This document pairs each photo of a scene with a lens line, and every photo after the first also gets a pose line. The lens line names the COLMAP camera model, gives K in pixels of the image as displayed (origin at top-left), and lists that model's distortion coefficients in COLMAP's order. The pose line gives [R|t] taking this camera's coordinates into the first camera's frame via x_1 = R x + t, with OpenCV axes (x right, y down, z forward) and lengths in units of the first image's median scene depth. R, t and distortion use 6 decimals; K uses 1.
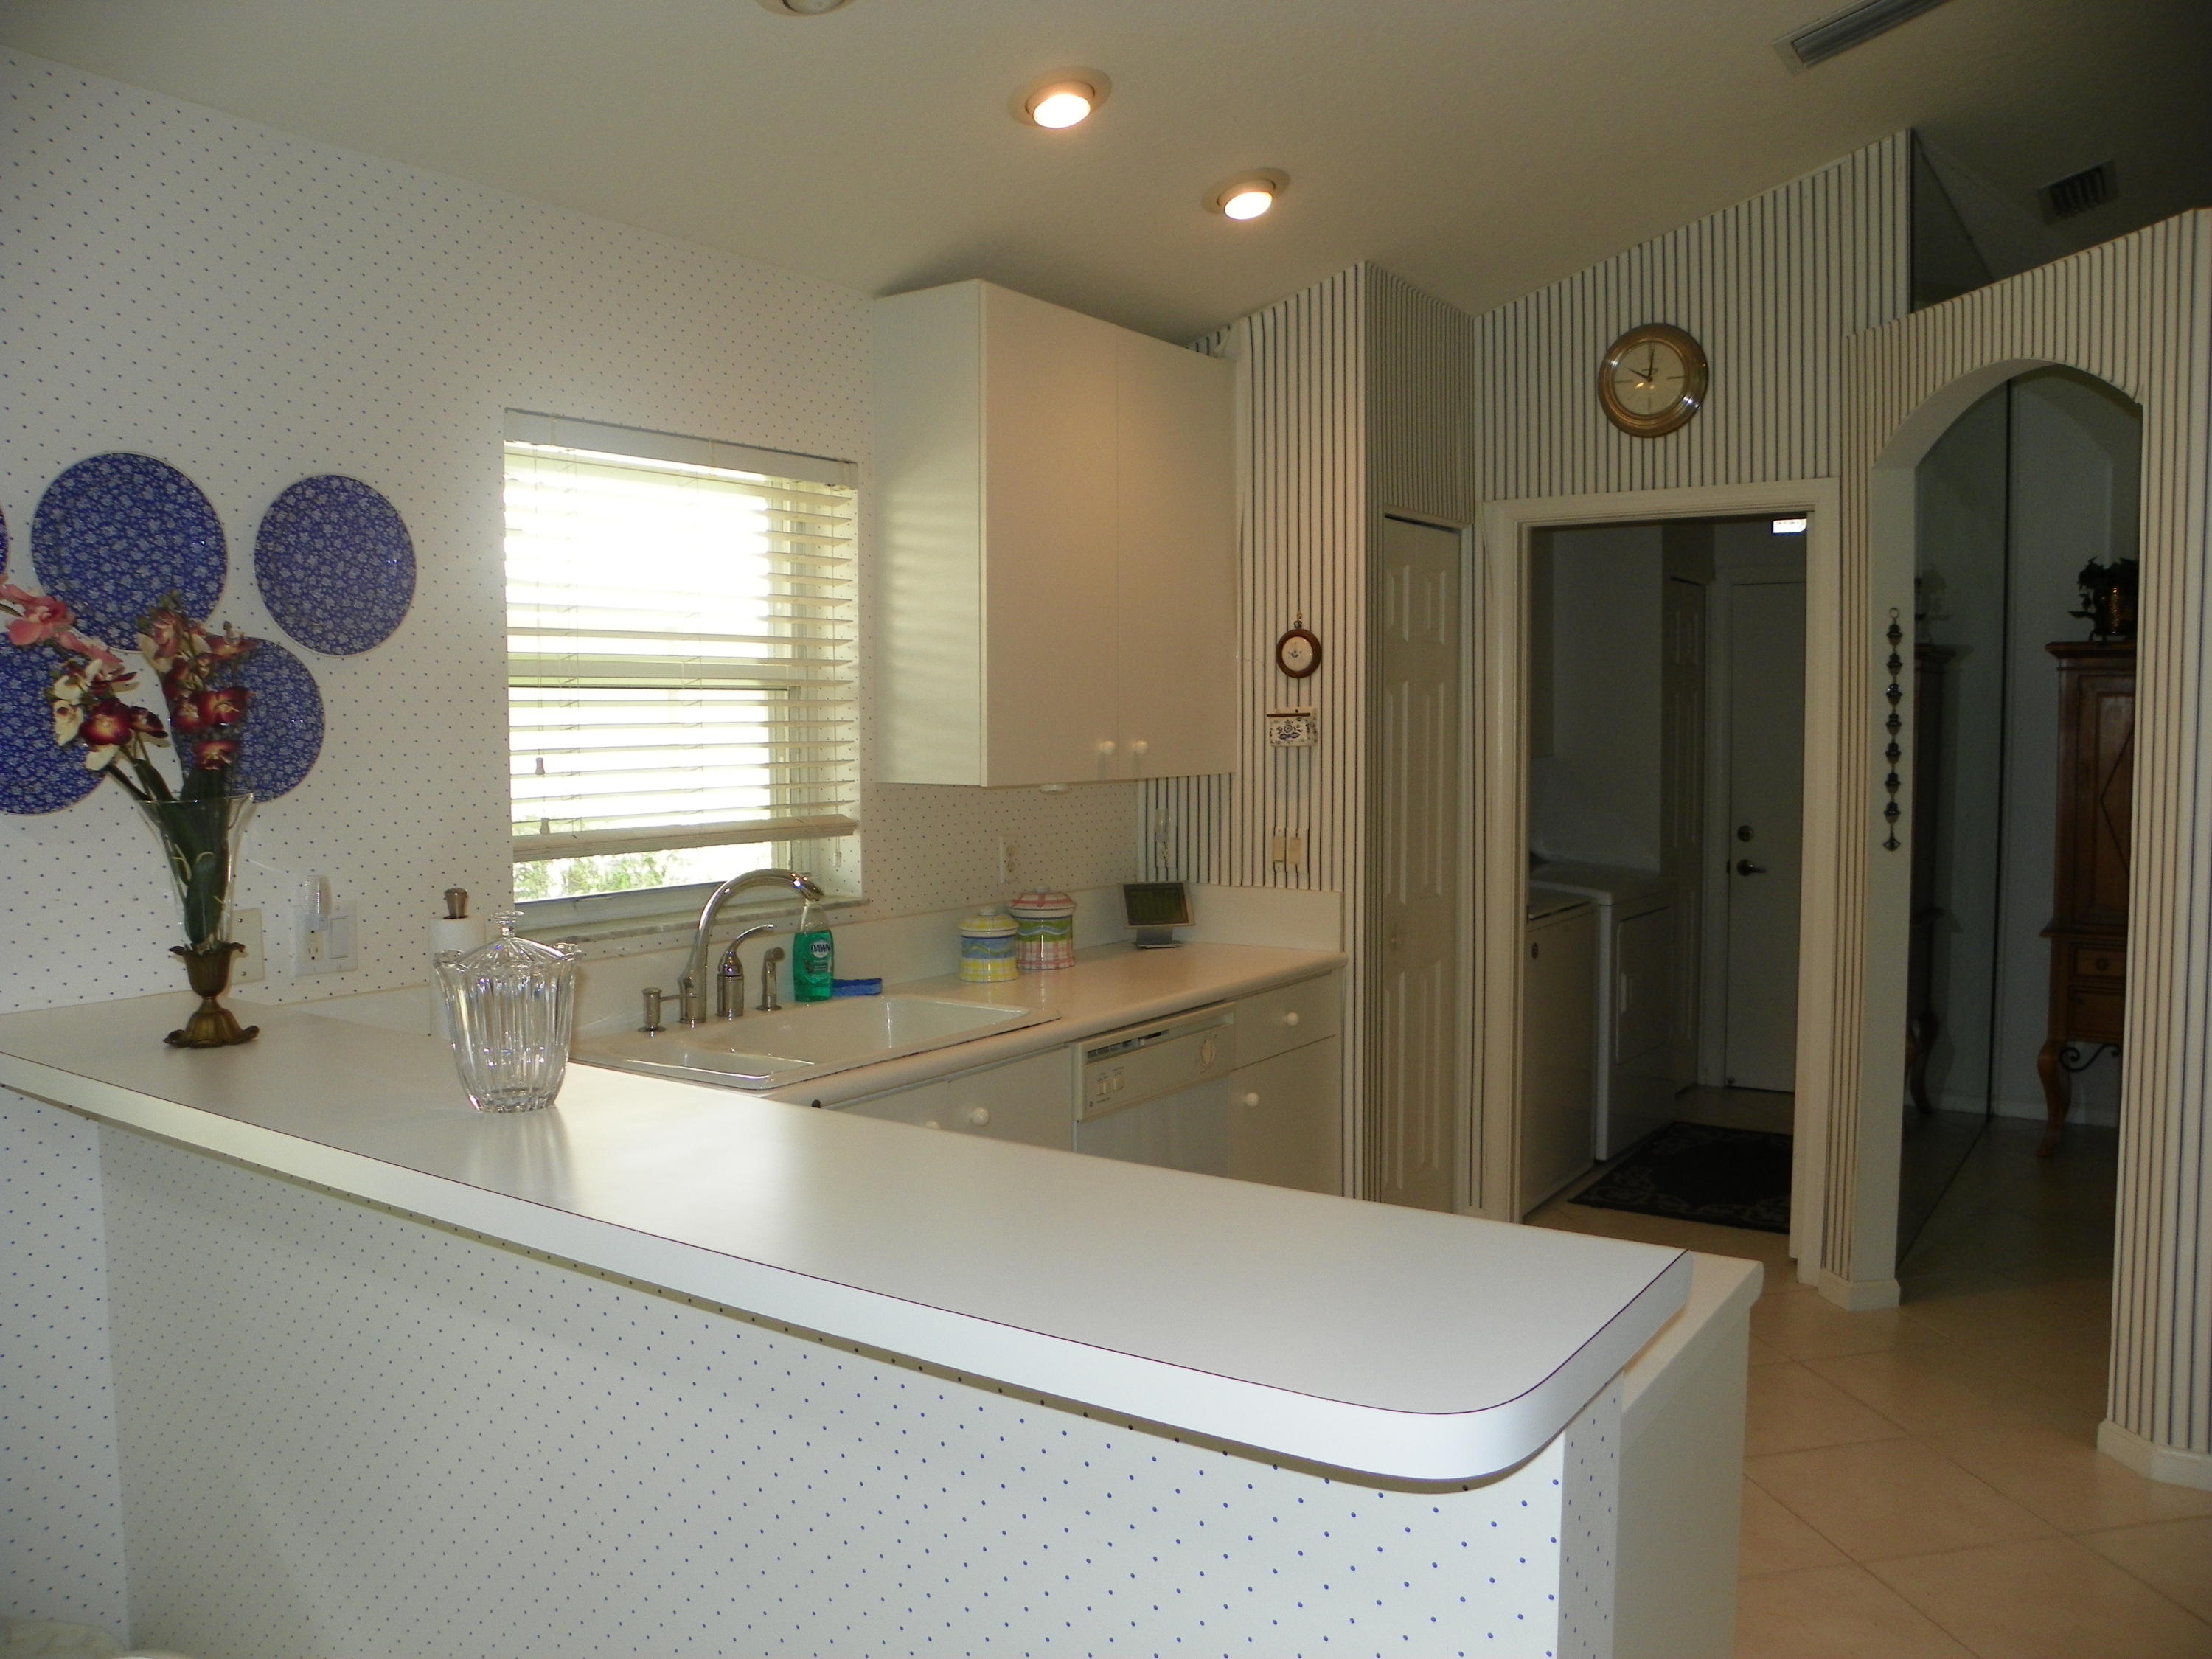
lens RADIAL K [[1756.3, 0, 1106.0], [0, 1756.3, 829.5], [0, 0, 1]] dist [-0.042757, 0.001121]
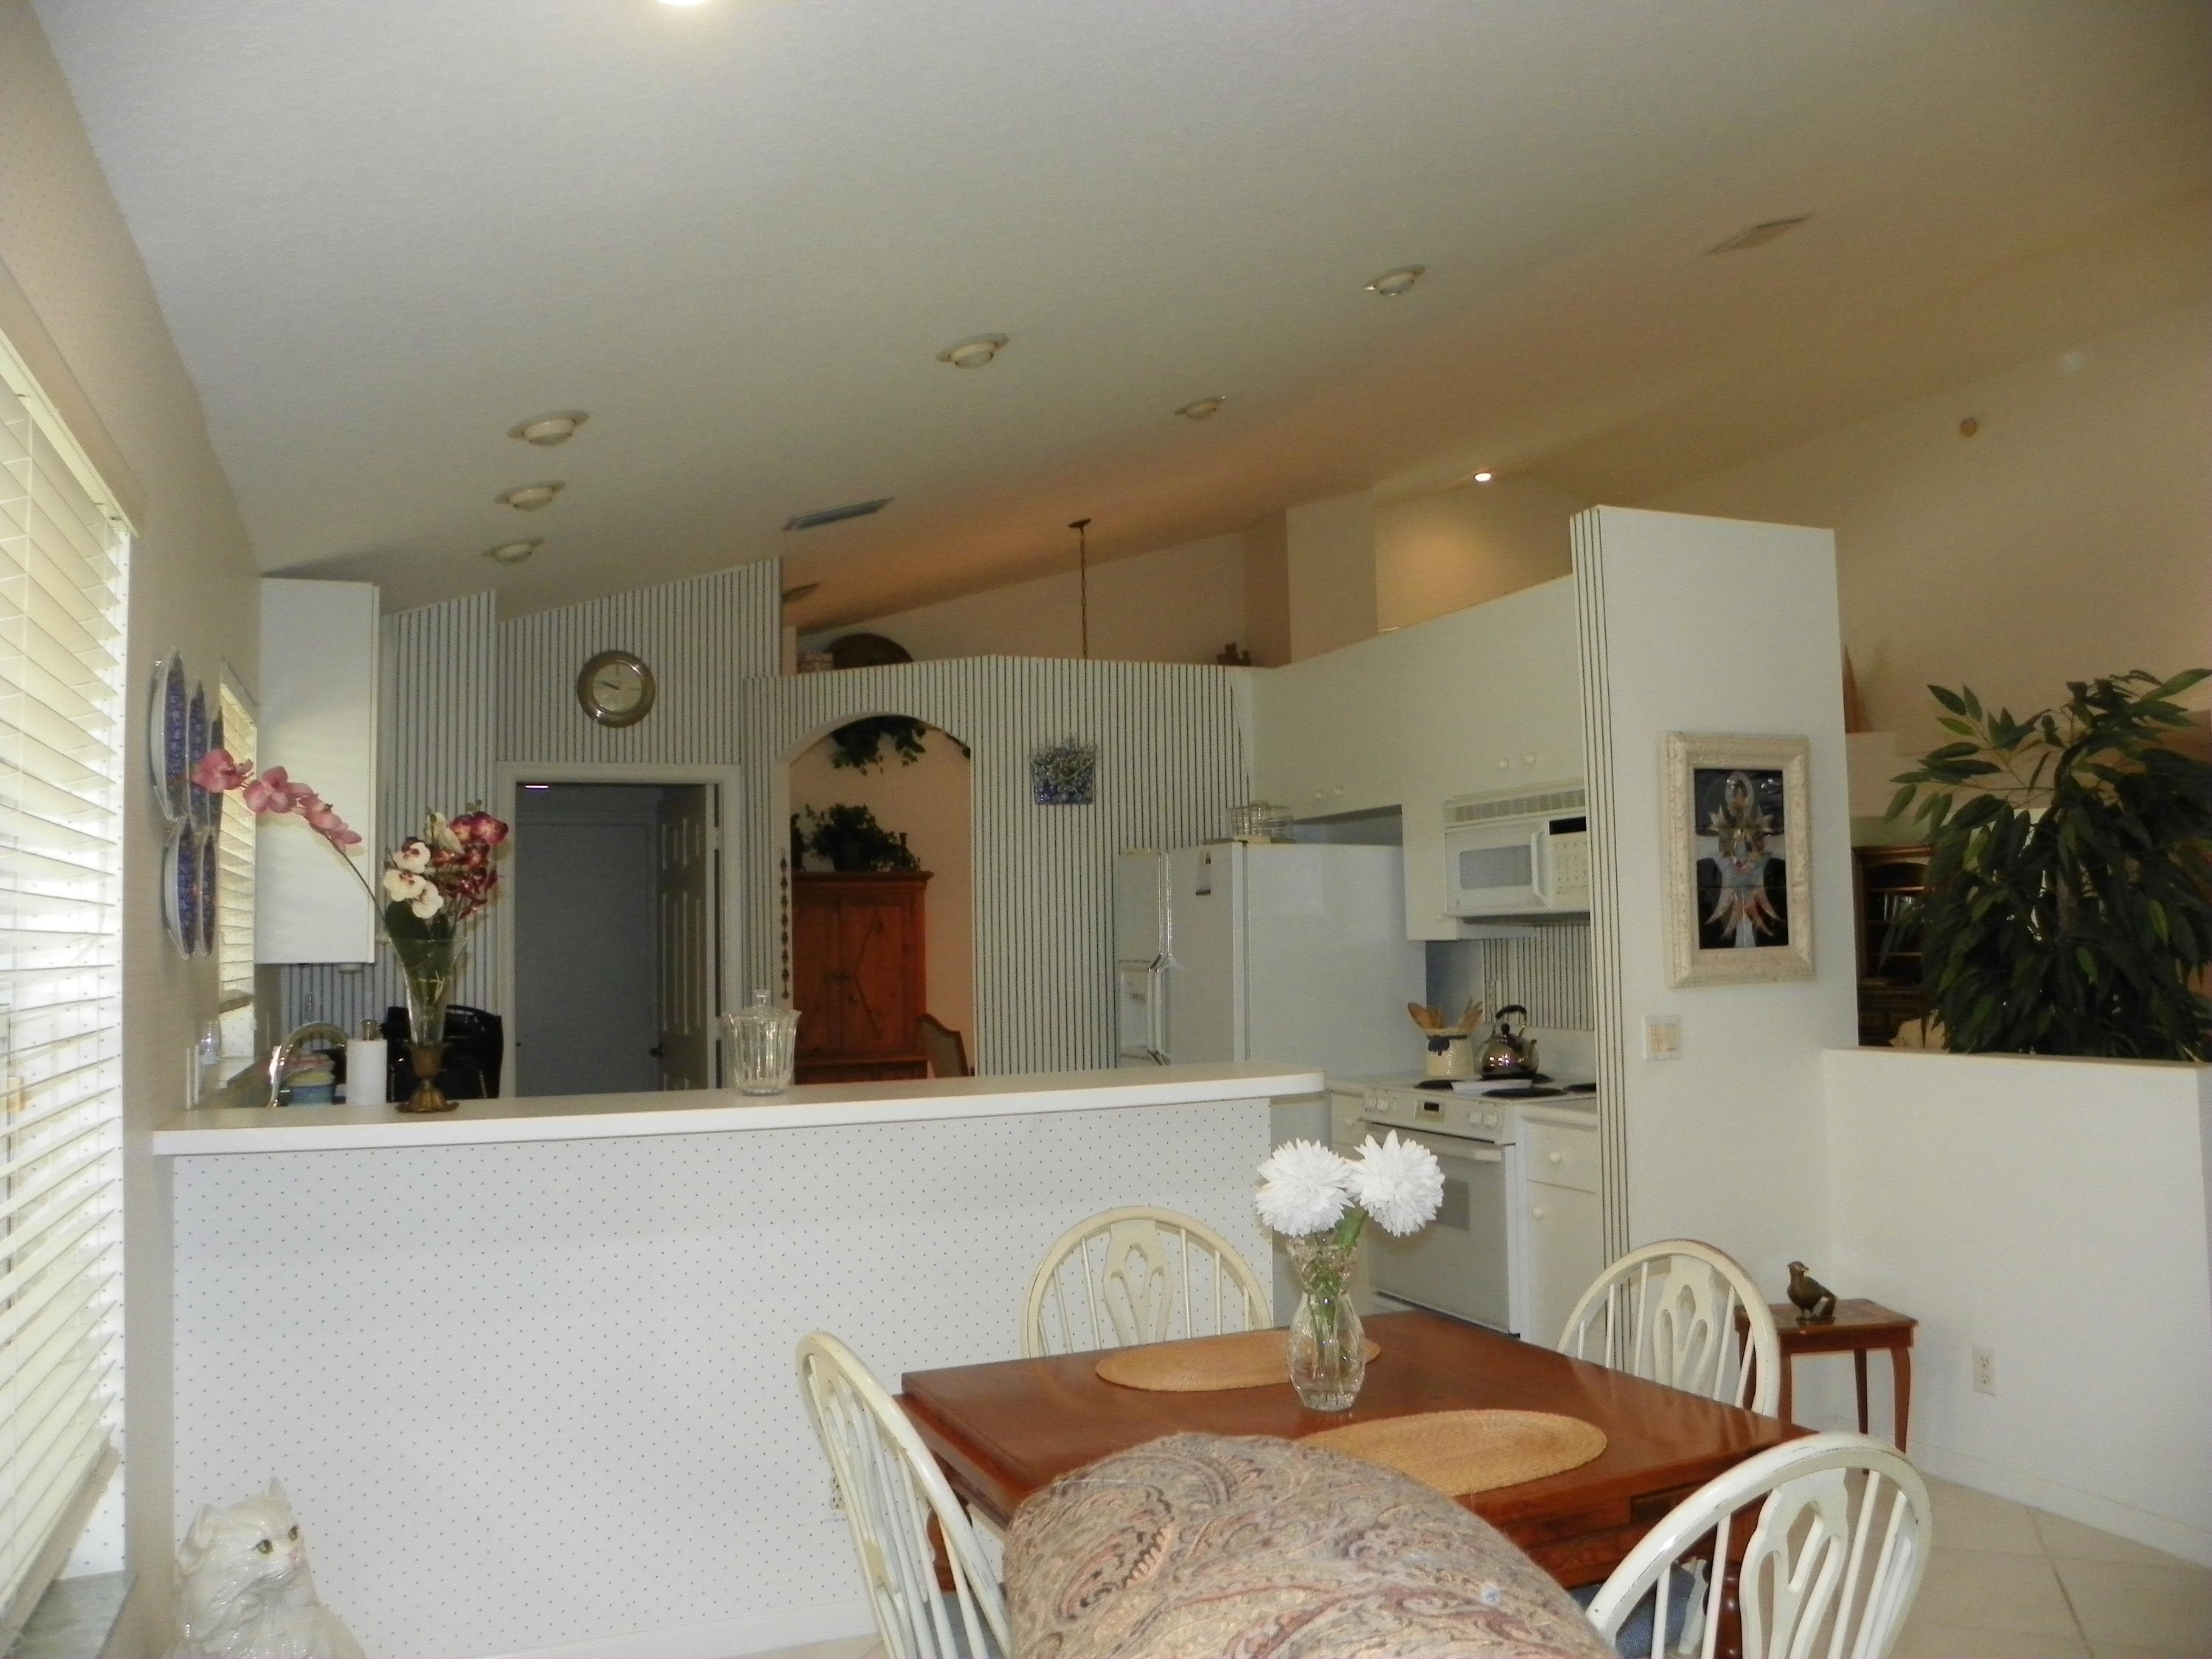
lens RADIAL K [[1756.3, 0, 1106.0], [0, 1756.3, 829.5], [0, 0, 1]] dist [-0.042757, 0.001121]
pose [[0.571856, 0.039407, 0.819407, -0.699366], [0.076614, 0.991915, -0.101171, 0.043028], [-0.816769, 0.120633, 0.564213, -0.161062]]
